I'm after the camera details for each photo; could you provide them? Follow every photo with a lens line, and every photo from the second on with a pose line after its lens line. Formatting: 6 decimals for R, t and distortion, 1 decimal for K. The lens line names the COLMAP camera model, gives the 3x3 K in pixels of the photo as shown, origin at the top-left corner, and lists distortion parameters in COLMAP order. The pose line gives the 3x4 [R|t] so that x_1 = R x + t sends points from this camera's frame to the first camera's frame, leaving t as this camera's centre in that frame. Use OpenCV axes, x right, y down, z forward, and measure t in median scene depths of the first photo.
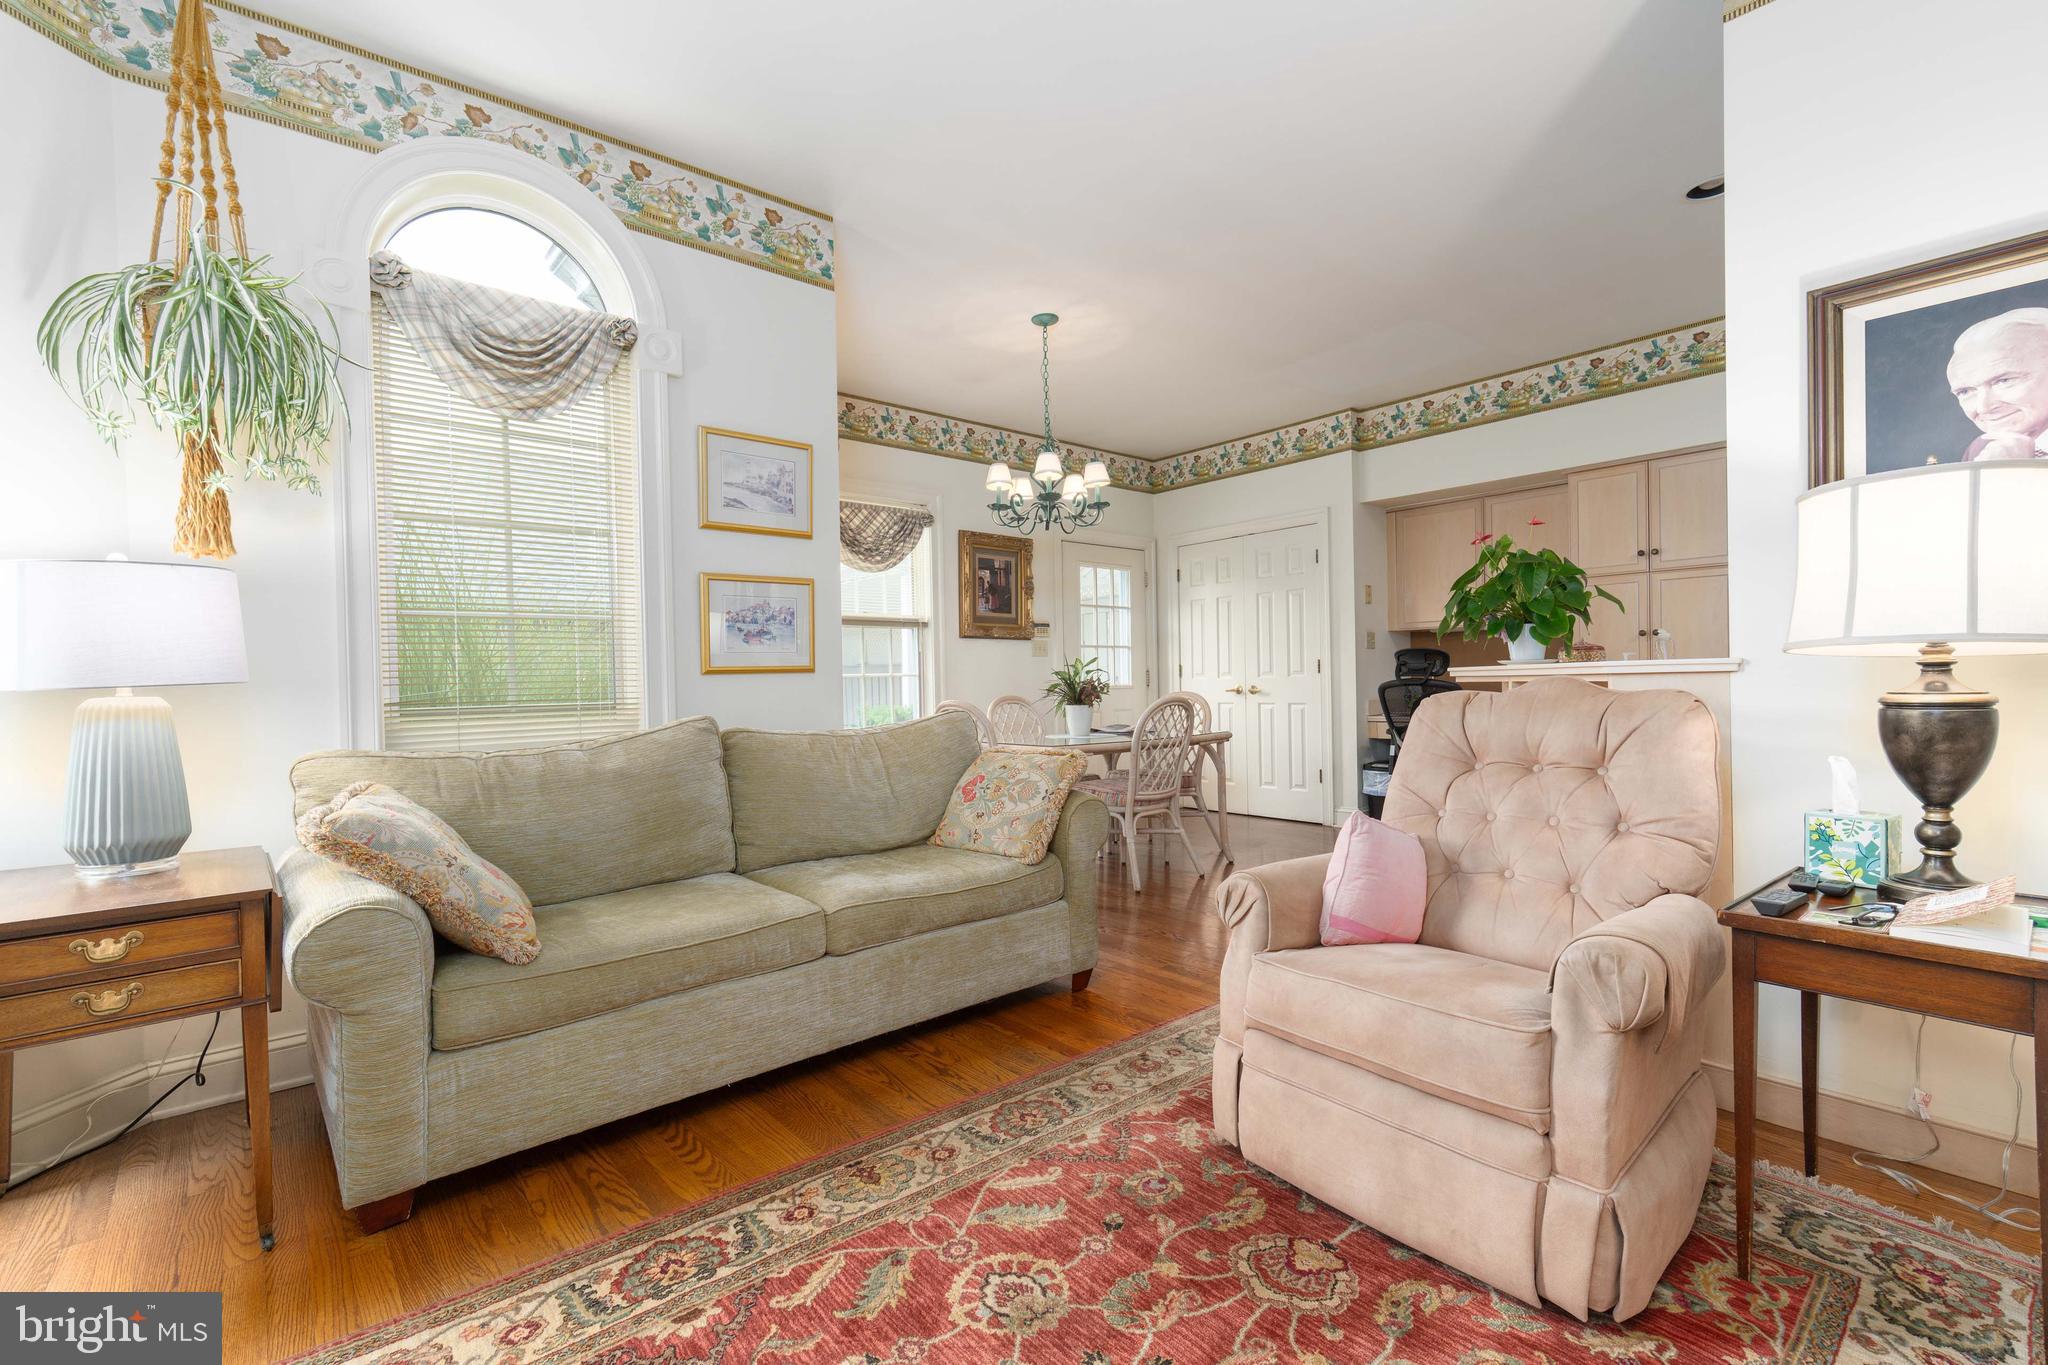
lens RADIAL K [[895.7, 0, 1034.7], [0, 895.7, 675.5], [0, 0, 1]] dist [-0.012058, -0.001283]
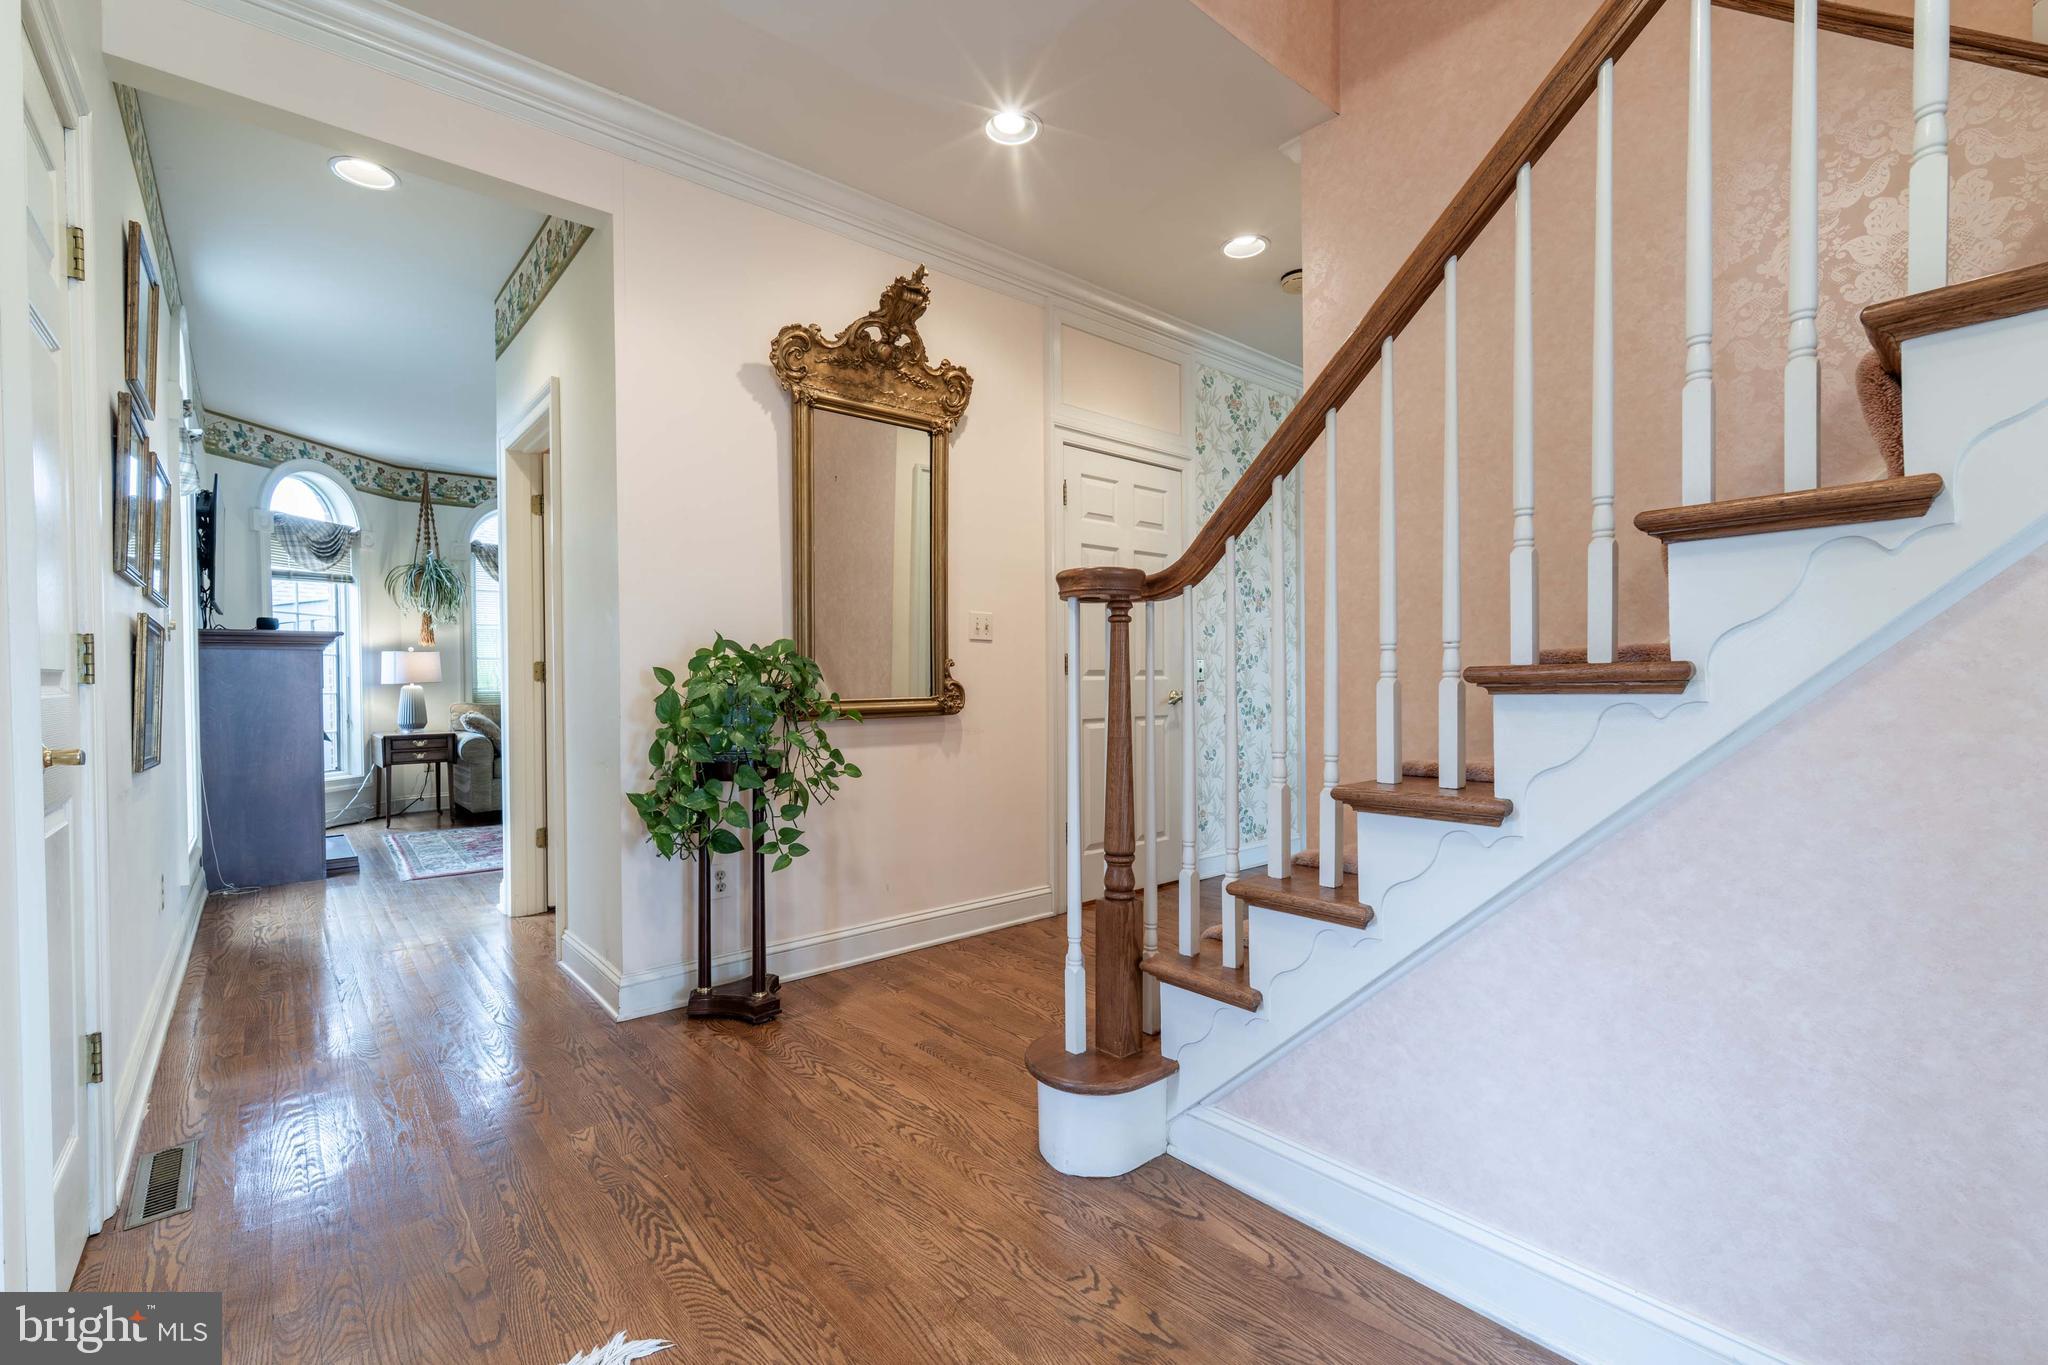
lens RADIAL K [[895.7, 0, 1014.2], [0, 895.7, 681.7], [0, 0, 1]] dist [-0.012058, -0.001283]
pose [[0.999757, 0.019130, -0.010947, 1.482409], [-0.019164, 0.999812, -0.003086, -0.023919], [0.010886, 0.003295, 0.999935, -2.609925]]
